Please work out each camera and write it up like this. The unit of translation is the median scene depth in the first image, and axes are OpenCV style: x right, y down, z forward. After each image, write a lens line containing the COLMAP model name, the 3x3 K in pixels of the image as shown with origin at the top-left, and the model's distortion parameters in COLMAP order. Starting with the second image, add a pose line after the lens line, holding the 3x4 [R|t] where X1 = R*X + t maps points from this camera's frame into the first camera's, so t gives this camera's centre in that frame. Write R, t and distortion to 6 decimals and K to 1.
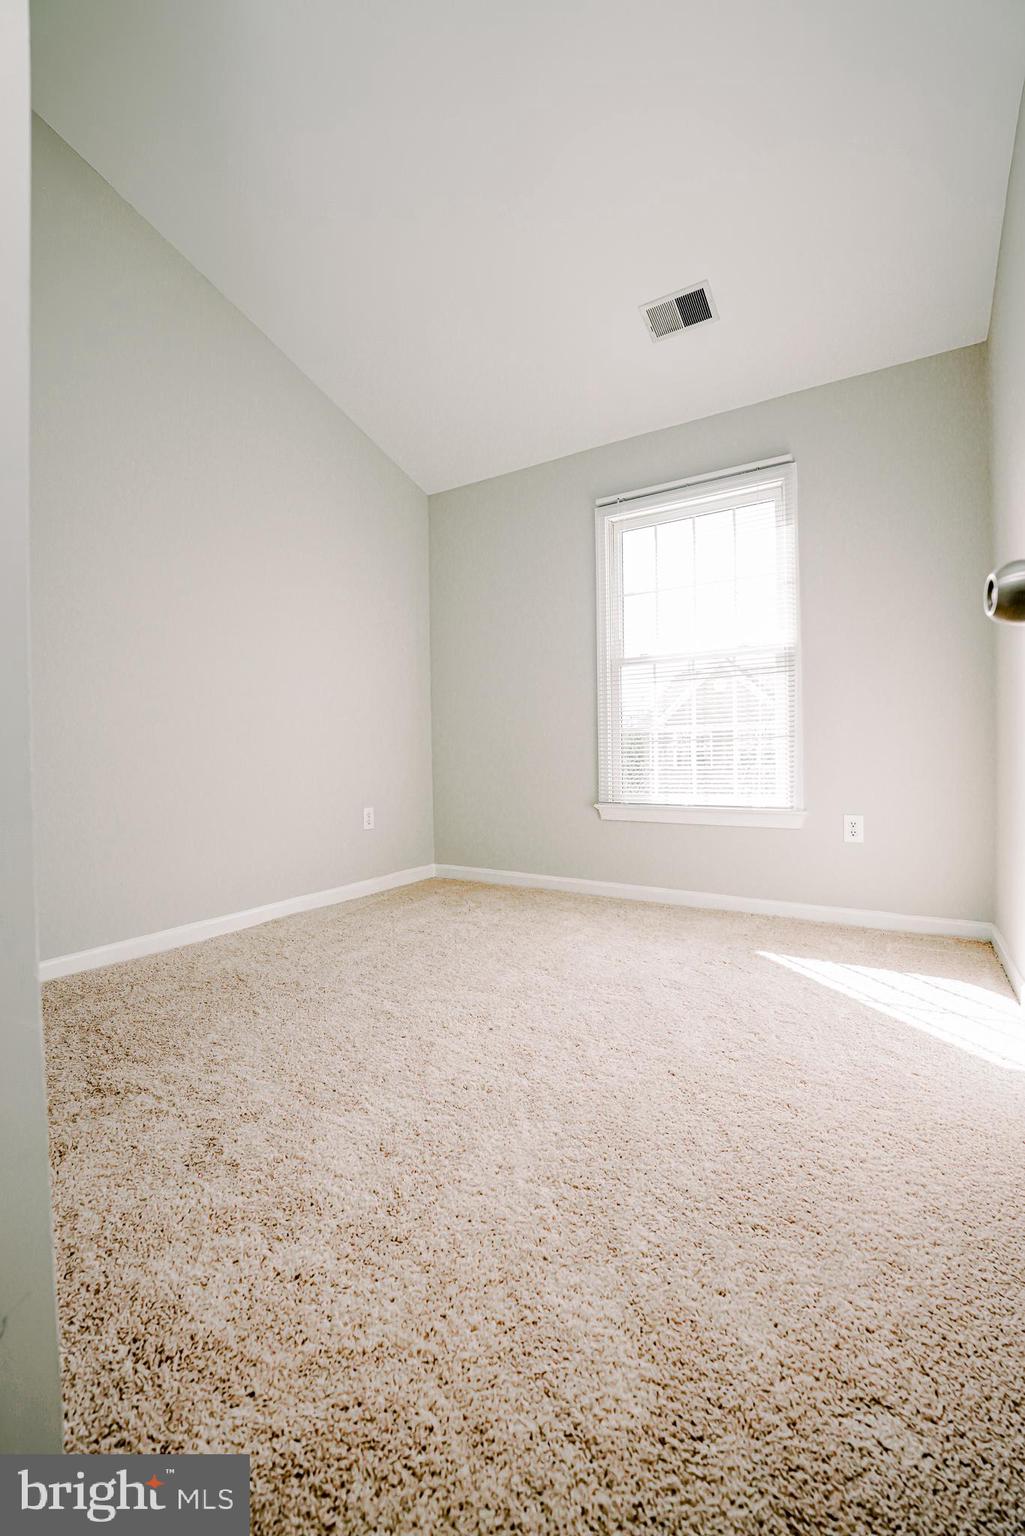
lens RADIAL K [[622.0, 0, 513.3], [0, 622.0, 764.7], [0, 0, 1]] dist [-0.026769, 0.004199]
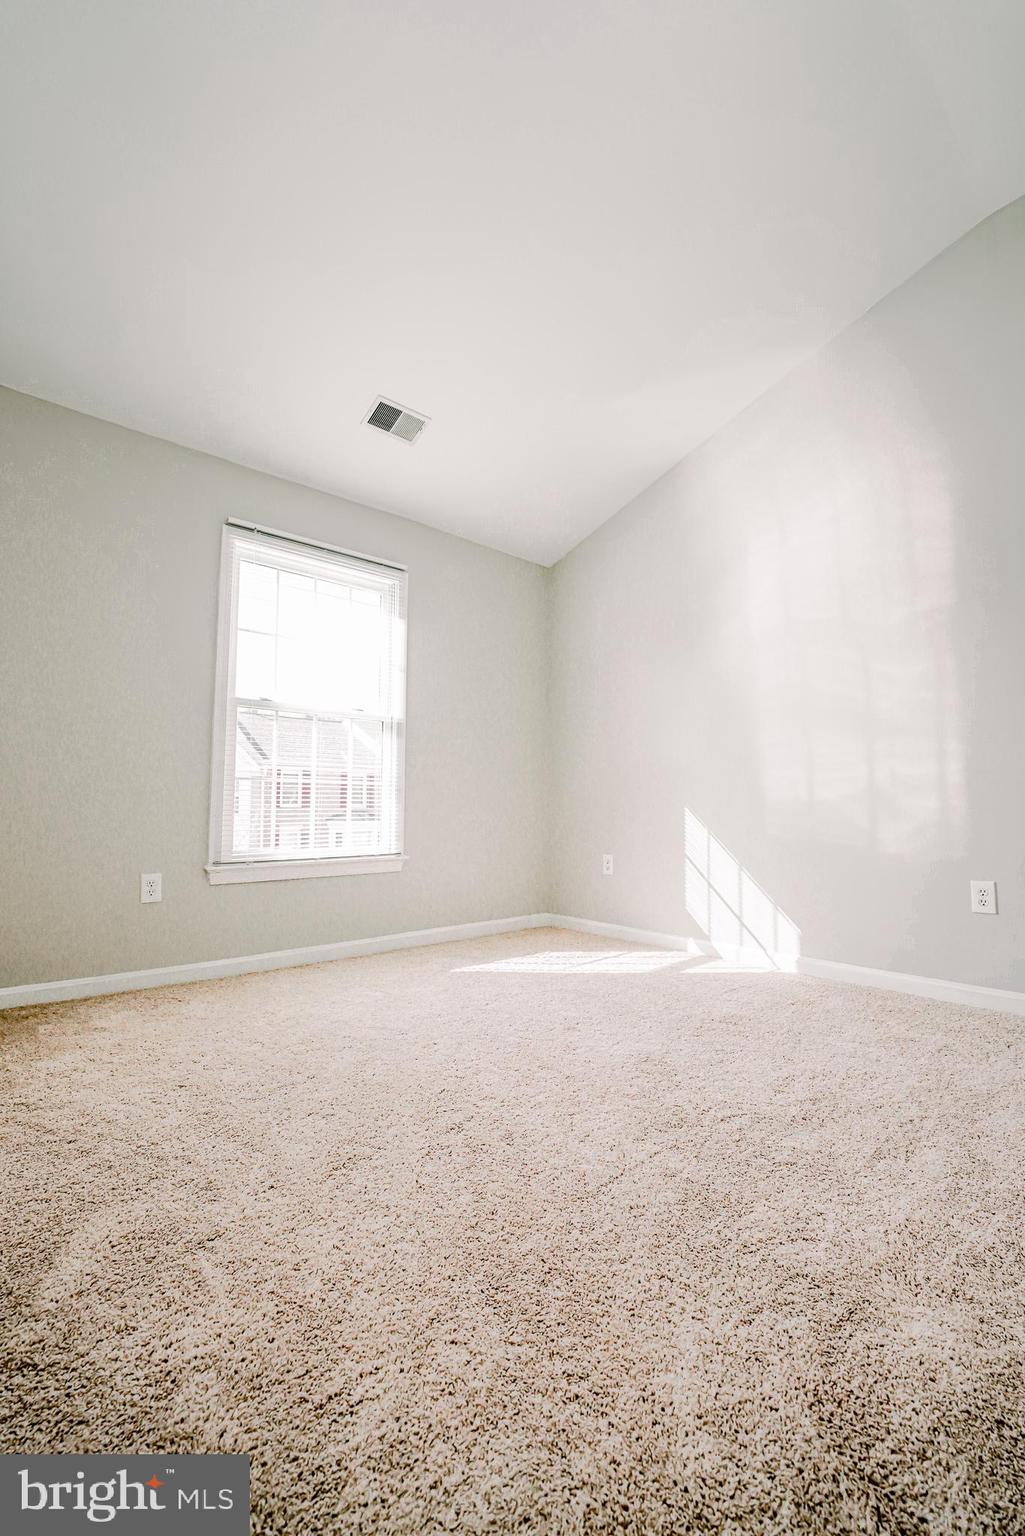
lens RADIAL K [[622.0, 0, 513.2], [0, 622.0, 765.6], [0, 0, 1]] dist [-0.026769, 0.004199]
pose [[0.315956, 0.078815, 0.945494, -0.577674], [0.011283, 0.996161, -0.086809, 0.006157], [-0.948707, 0.038096, 0.313854, 0.383715]]
